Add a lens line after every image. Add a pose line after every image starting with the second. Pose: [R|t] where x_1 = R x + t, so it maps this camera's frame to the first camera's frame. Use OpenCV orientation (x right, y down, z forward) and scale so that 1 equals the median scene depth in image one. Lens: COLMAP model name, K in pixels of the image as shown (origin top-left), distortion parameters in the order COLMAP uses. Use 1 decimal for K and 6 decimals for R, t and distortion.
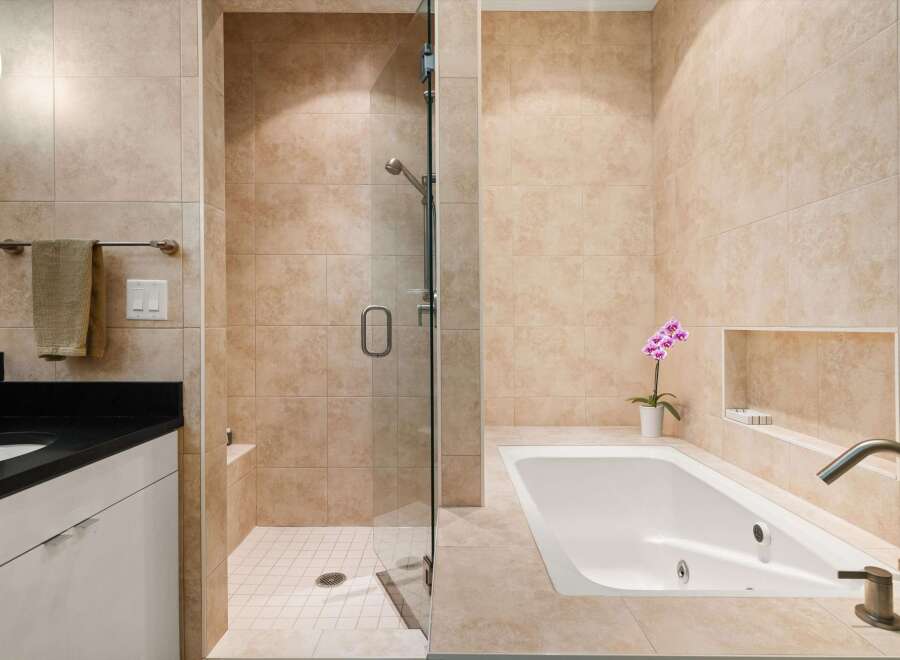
lens RADIAL K [[484.4, 0, 441.3], [0, 484.4, 332.7], [0, 0, 1]] dist [0.000269, 0.002988]
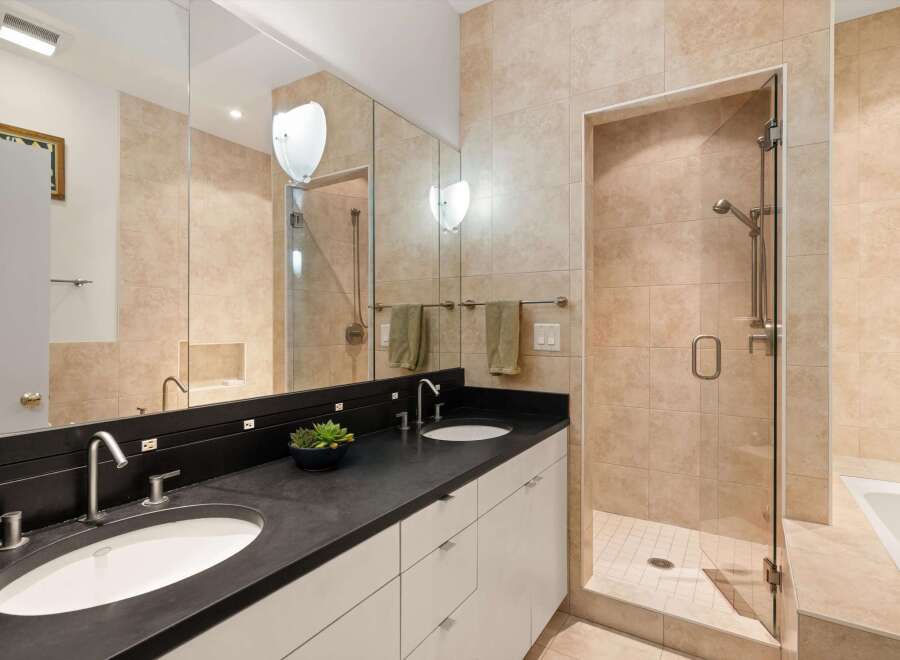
lens RADIAL K [[484.4, 0, 441.3], [0, 484.4, 332.7], [0, 0, 1]] dist [0.000269, 0.002988]
pose [[0.856244, 0.010937, -0.516456, -0.083993], [-0.011936, 0.999928, 0.001386, -0.058688], [0.516434, 0.004978, 0.856312, -0.325042]]
